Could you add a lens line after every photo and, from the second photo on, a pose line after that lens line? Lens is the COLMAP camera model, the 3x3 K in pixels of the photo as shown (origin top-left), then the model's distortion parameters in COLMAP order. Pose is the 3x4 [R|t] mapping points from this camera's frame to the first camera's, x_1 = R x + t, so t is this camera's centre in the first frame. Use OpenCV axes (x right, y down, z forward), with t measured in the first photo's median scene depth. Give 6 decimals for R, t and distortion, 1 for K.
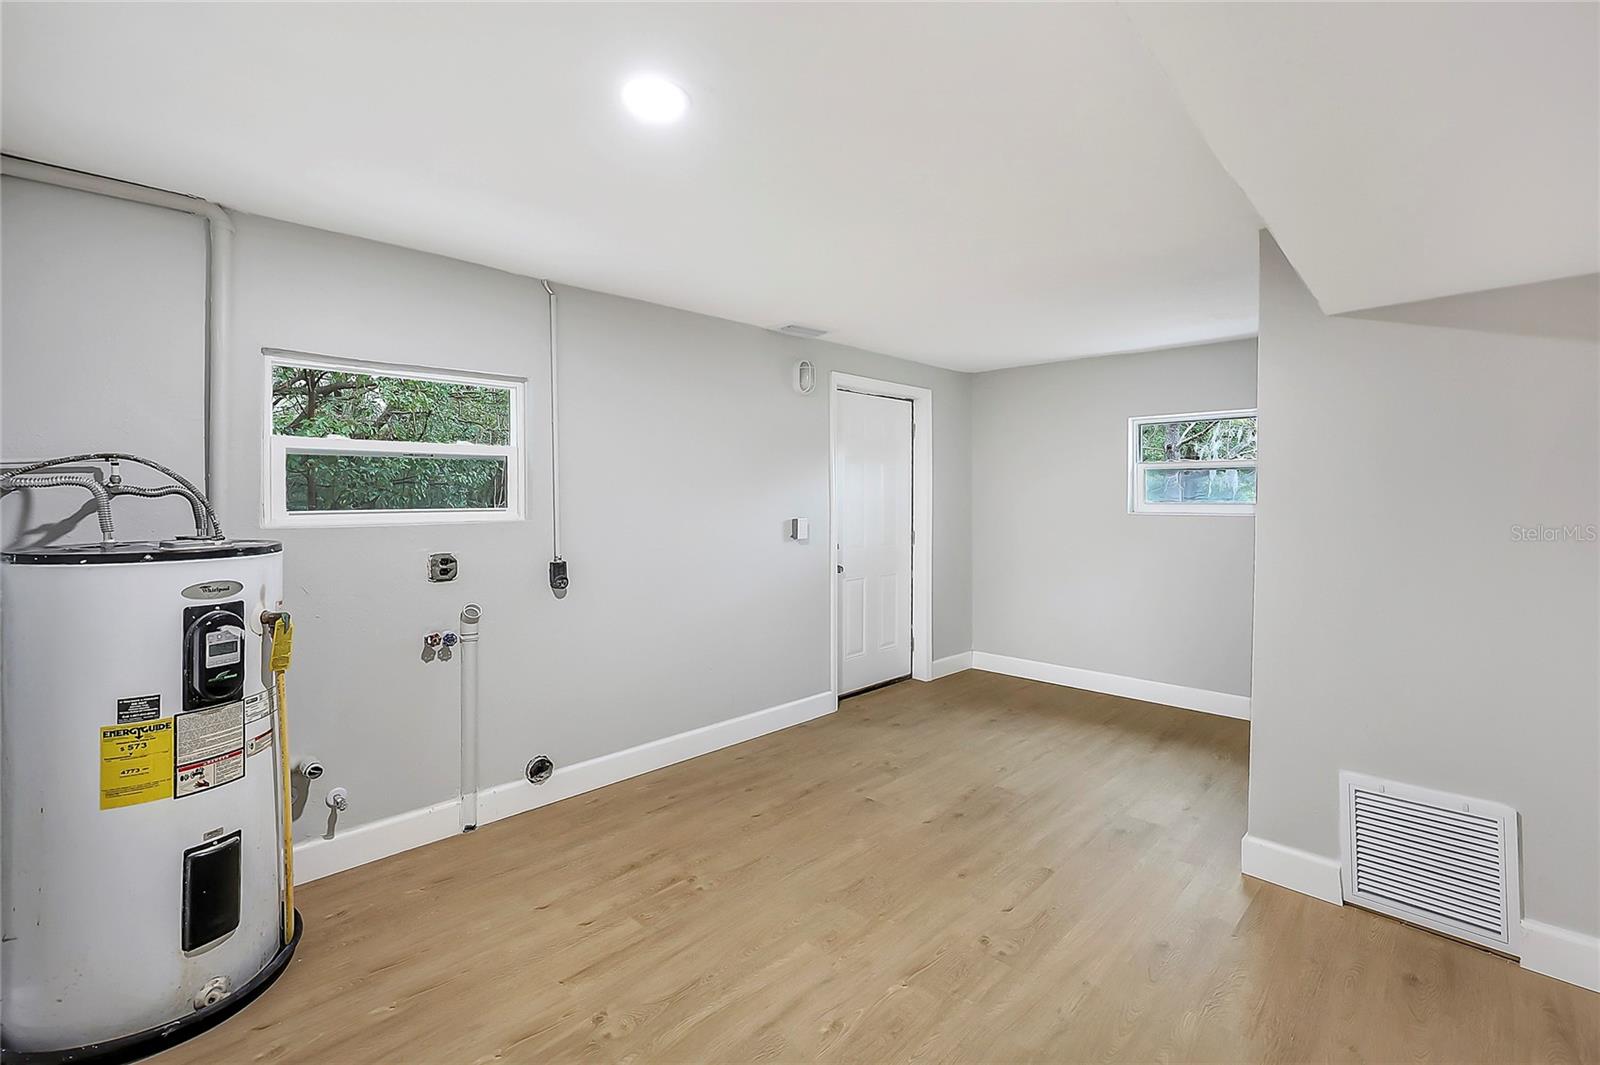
lens RADIAL K [[692.4, 0, 800.8], [0, 692.4, 485.2], [0, 0, 1]] dist [0.001308, 0.000362]
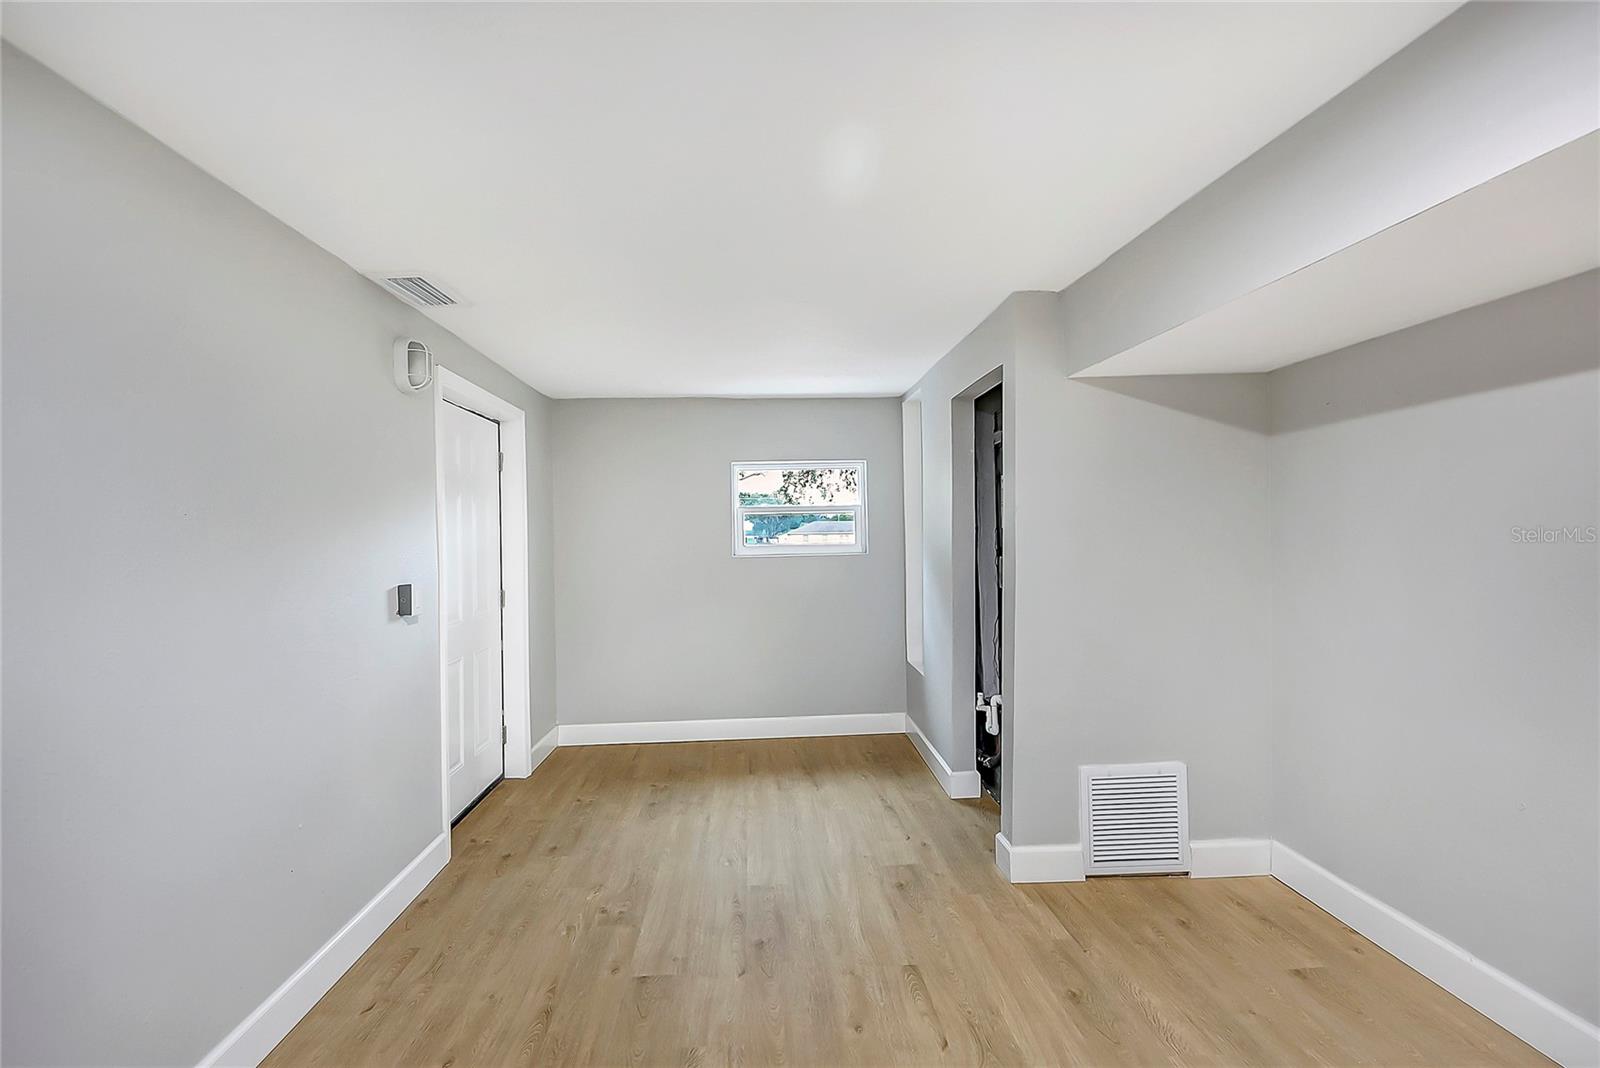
lens RADIAL K [[667.4, 0, 753.3], [0, 667.4, 537.2], [0, 0, 1]] dist [0.000007, 0.001506]
pose [[0.689682, -0.016508, 0.723924, -0.319239], [0.011801, 0.999864, 0.011557, 0.001375], [-0.724016, 0.000573, 0.689783, 0.472214]]
